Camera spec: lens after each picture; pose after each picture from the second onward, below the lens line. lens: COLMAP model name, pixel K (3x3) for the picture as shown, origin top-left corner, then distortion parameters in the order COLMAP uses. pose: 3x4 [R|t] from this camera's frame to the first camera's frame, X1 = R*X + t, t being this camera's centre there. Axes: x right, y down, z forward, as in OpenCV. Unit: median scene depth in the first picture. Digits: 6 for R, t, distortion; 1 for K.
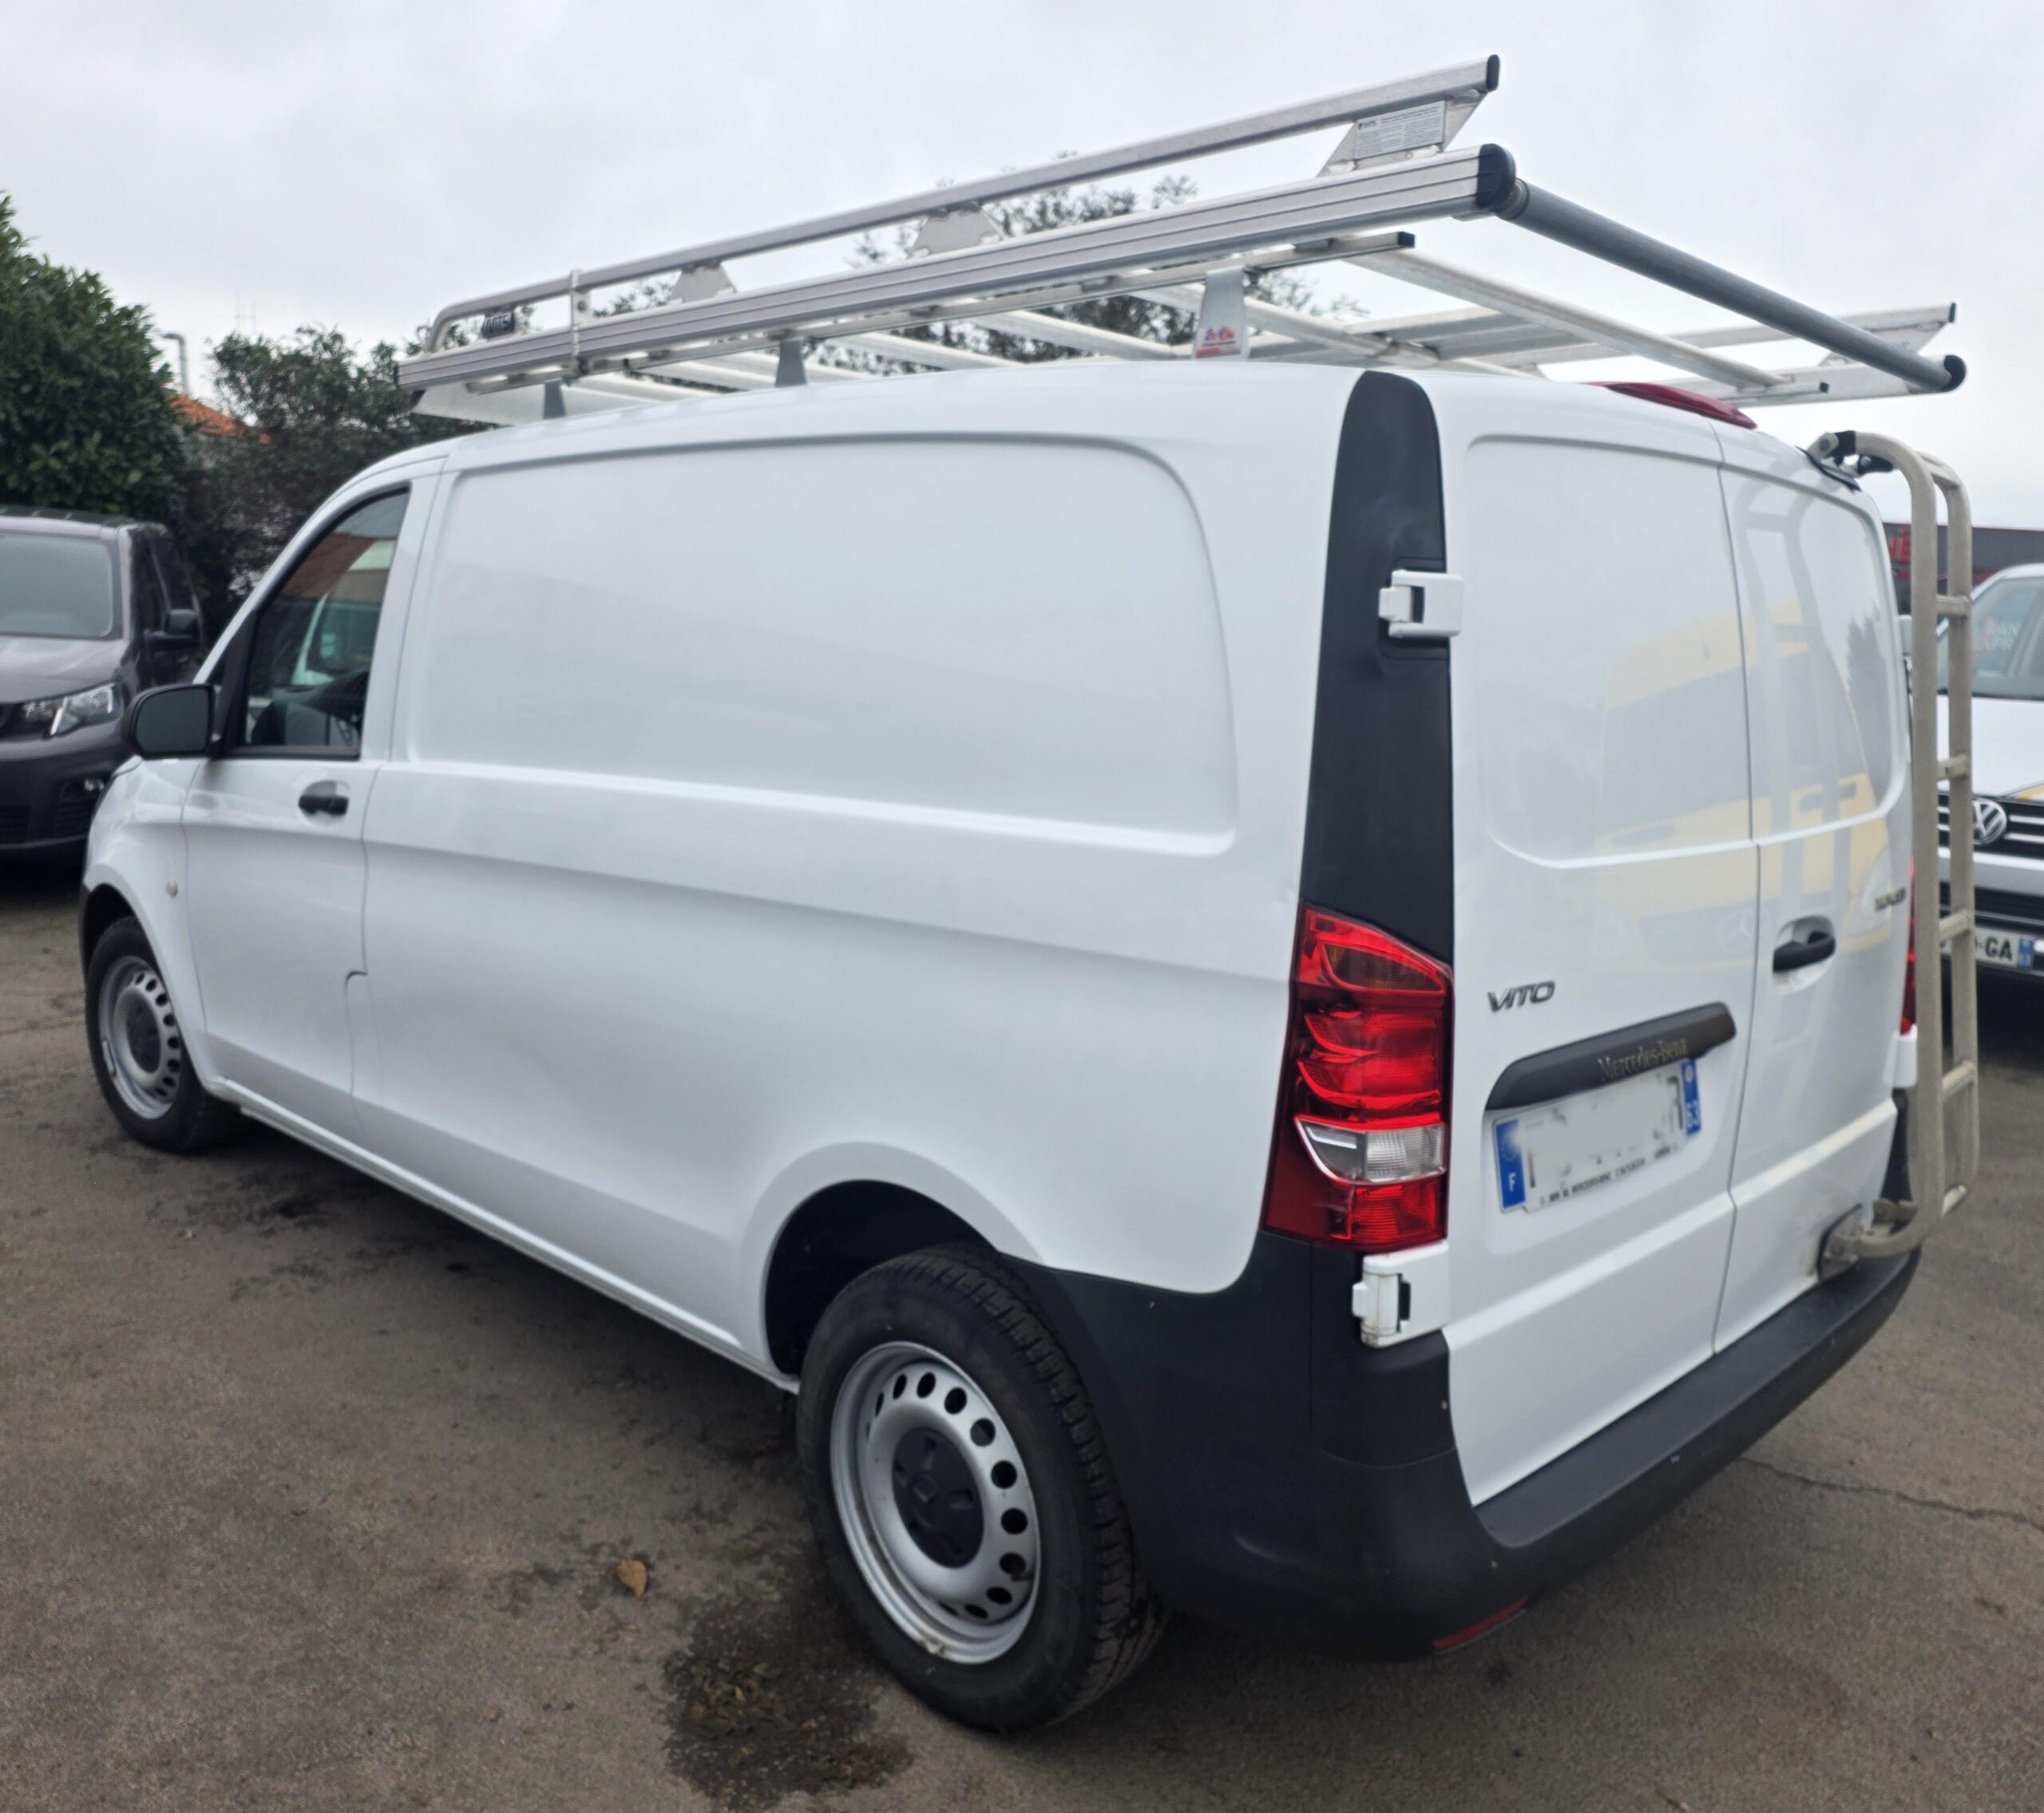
lens RADIAL K [[1680.4, 0, 1064.3], [0, 1680.4, 920.7], [0, 0, 1]] dist [0.007476, 0.001285]
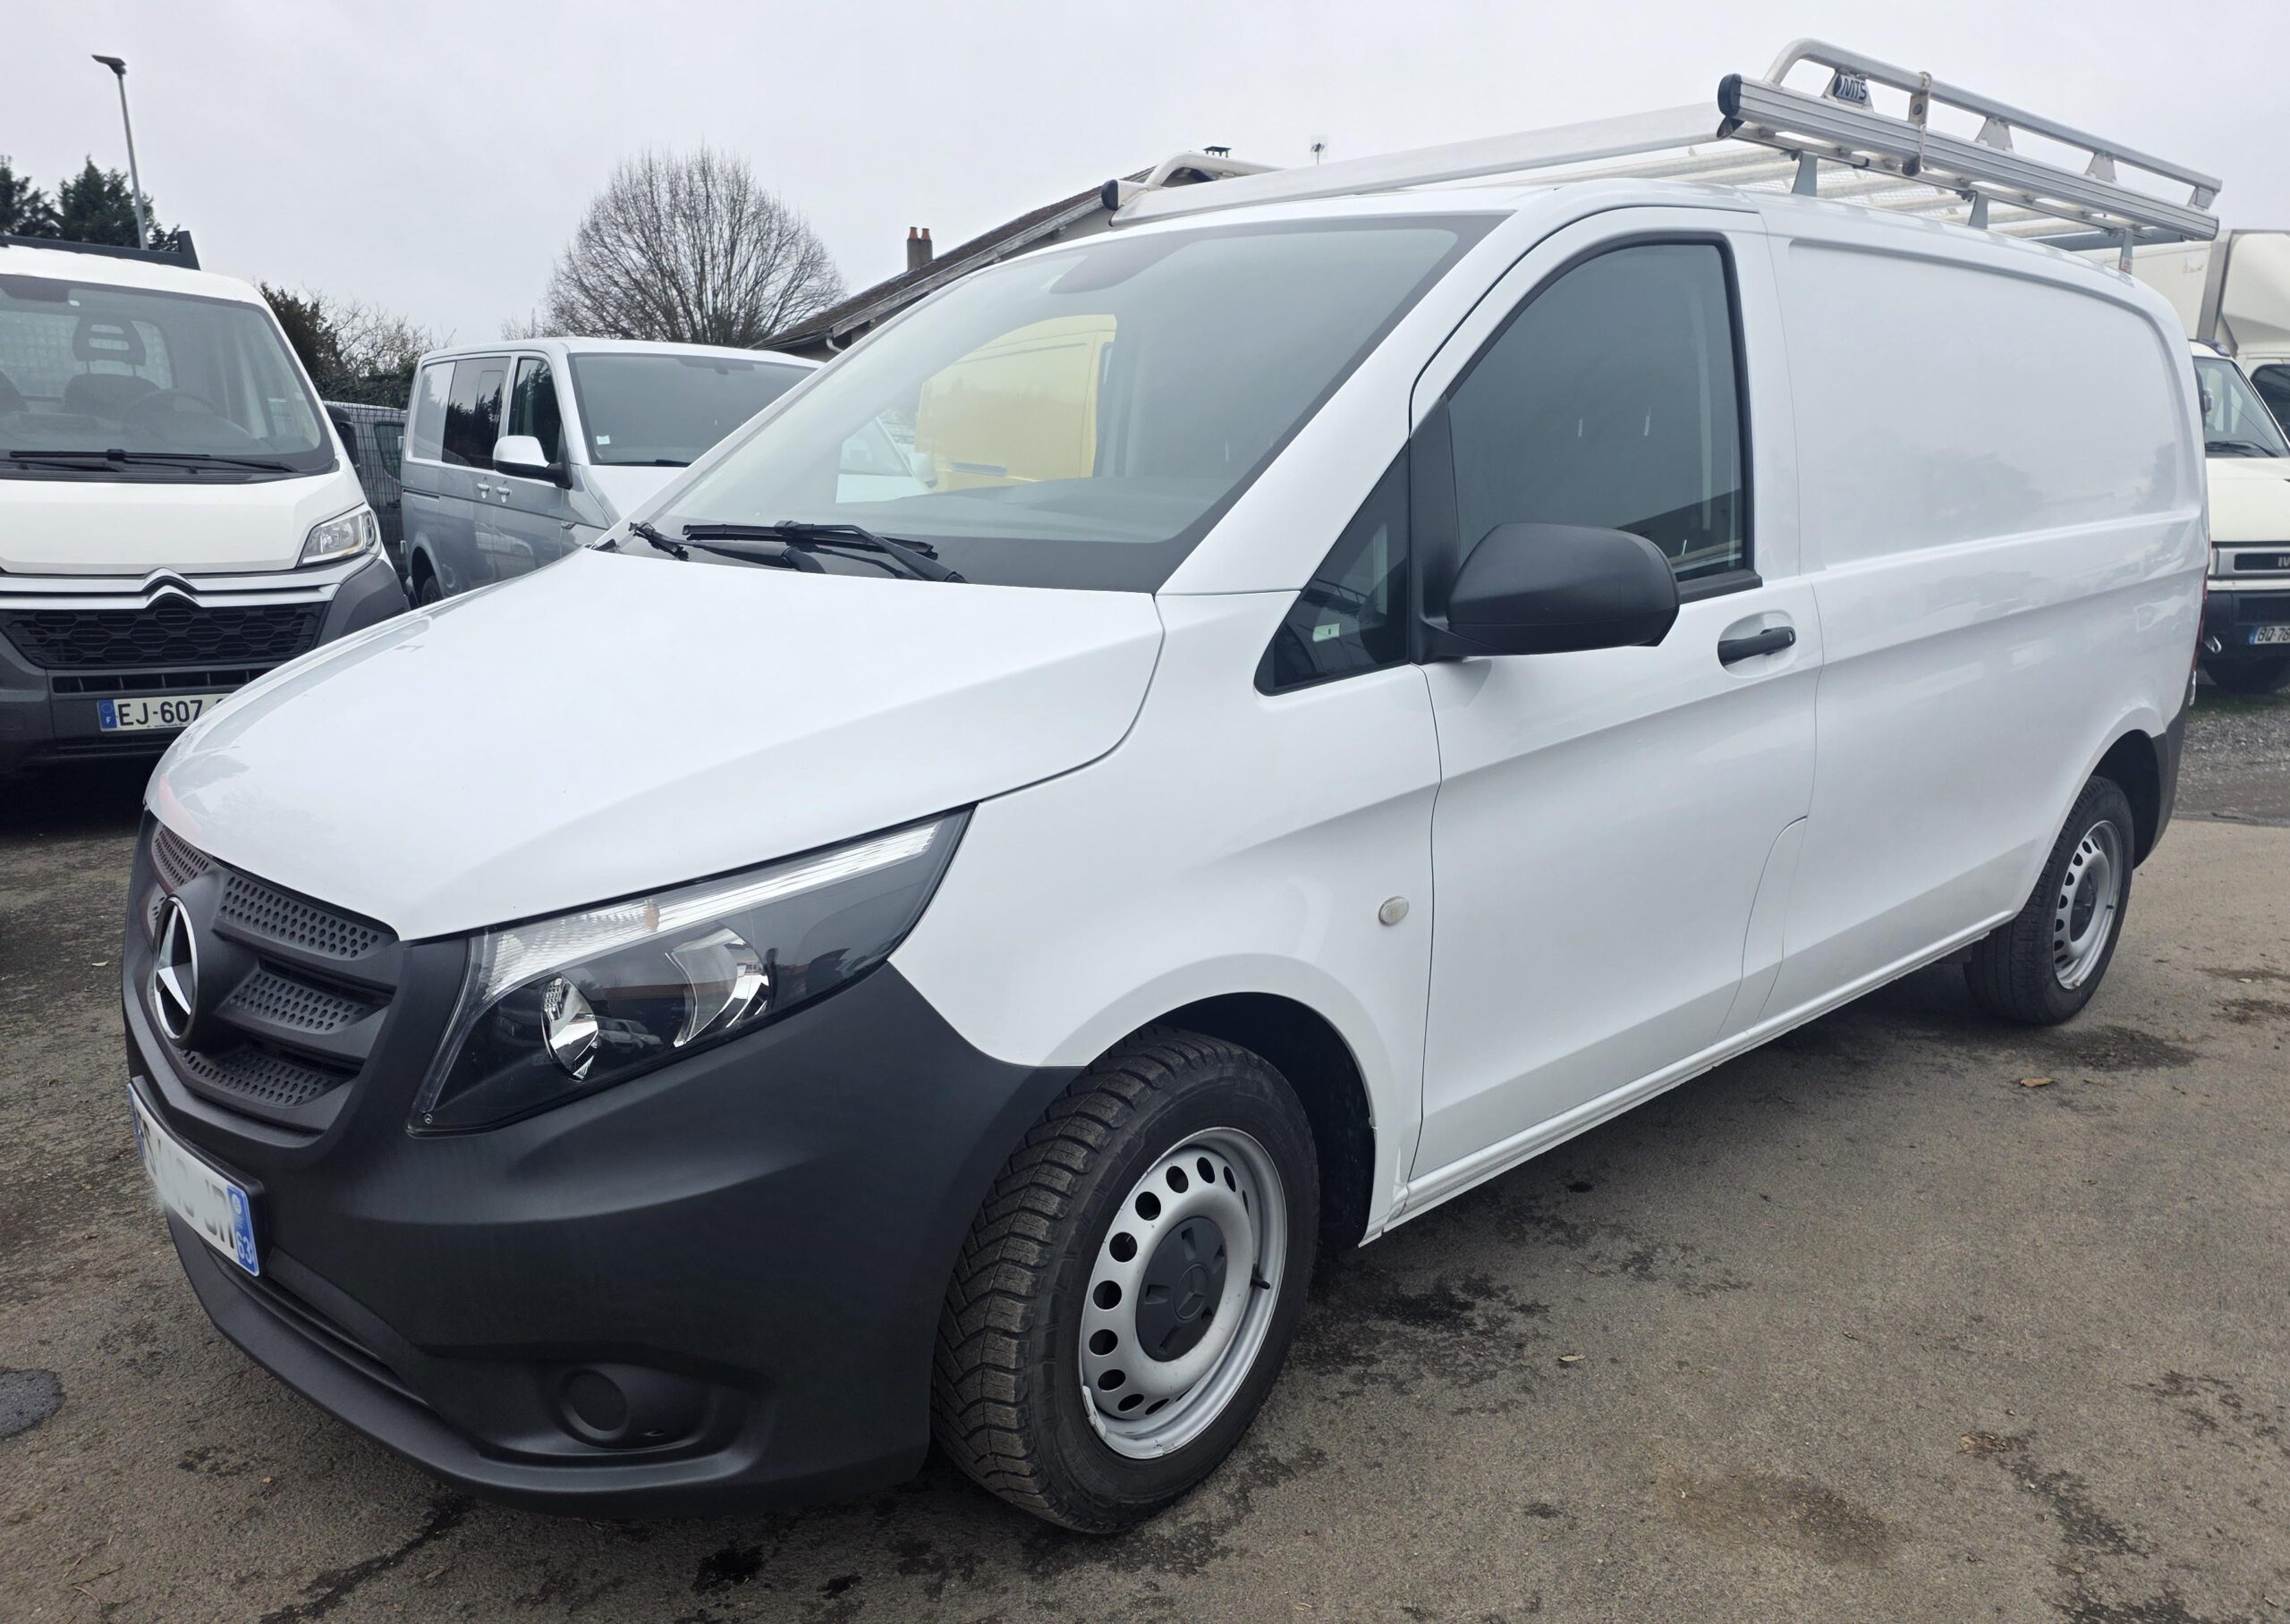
lens RADIAL K [[1699.3, 0, 1148.3], [0, 1699.3, 1011.2], [0, 0, 1]] dist [-0.008935, -0.007713]
pose [[0.050964, -0.343786, 0.937664, -1.603061], [0.172643, 0.927782, 0.330780, -0.285485], [-0.983665, 0.145023, 0.106636, 1.532635]]
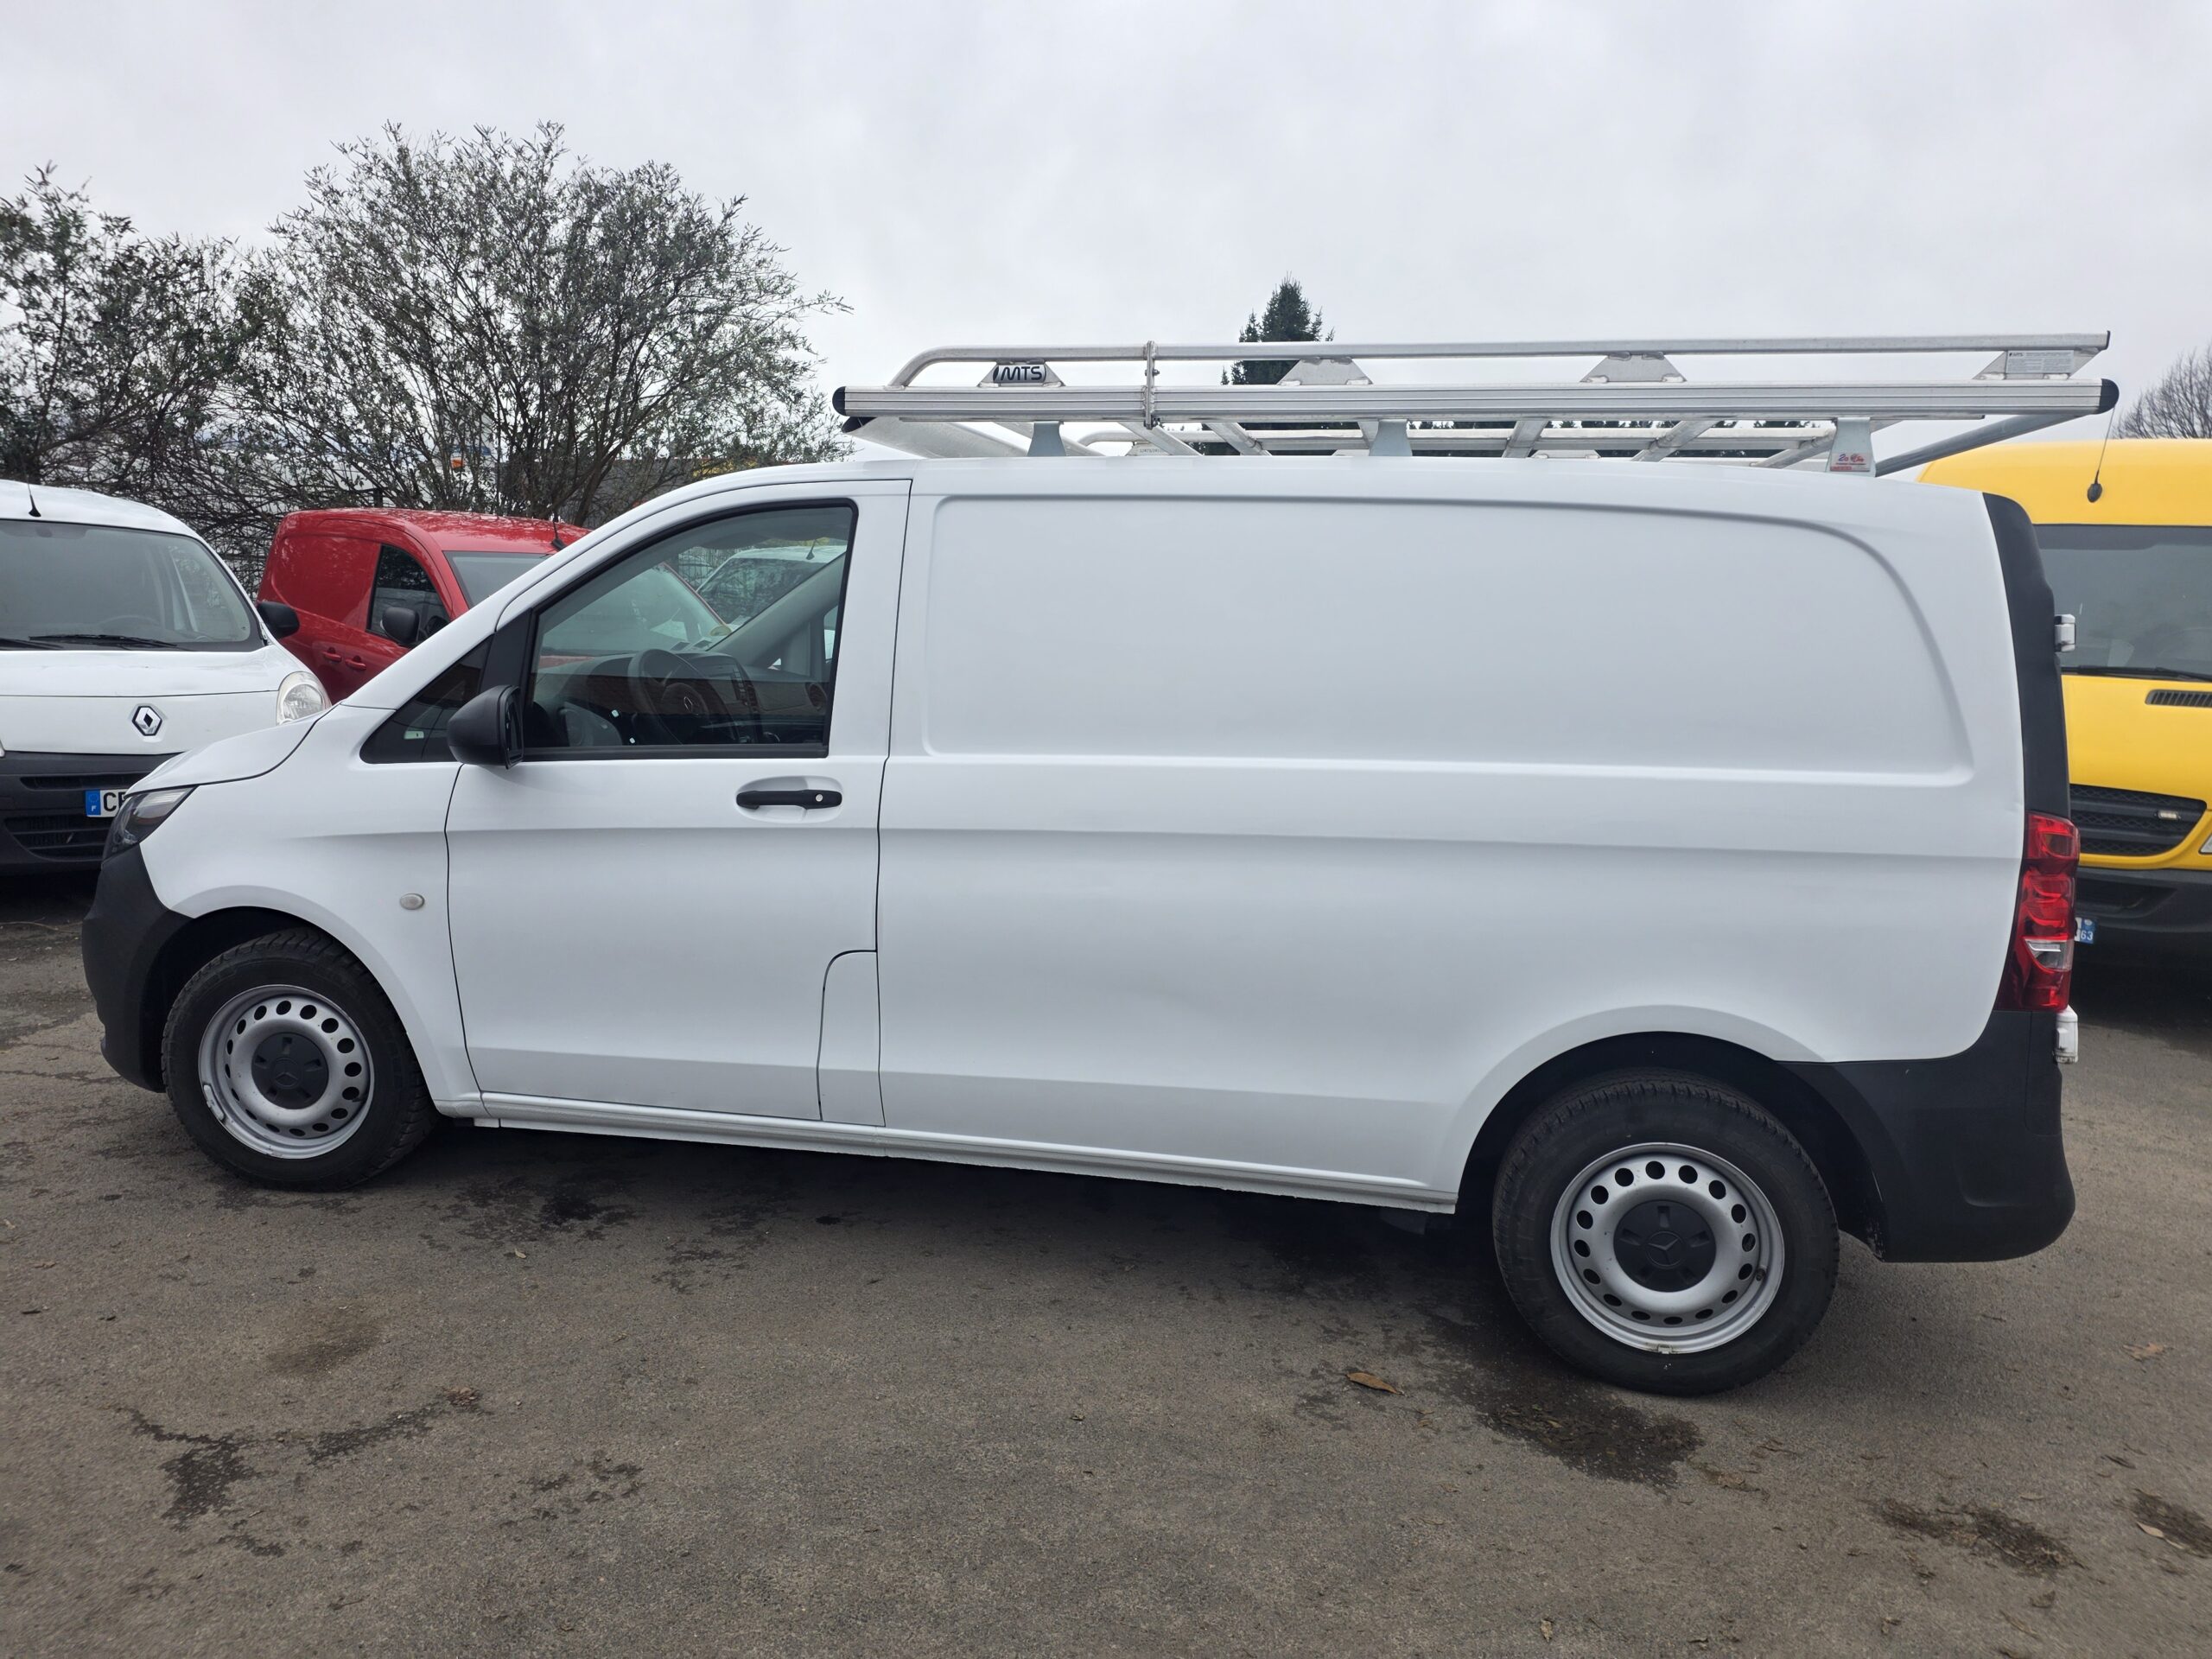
lens RADIAL K [[1502.3, 0, 1106.0], [0, 1502.3, 829.5], [0, 0, 1]] dist [0.068428, -0.078009]
pose [[0.854874, -0.086375, 0.511596, -0.938905], [0.085853, 0.996002, 0.024699, -0.071303], [-0.511684, 0.022807, 0.858871, 0.099632]]
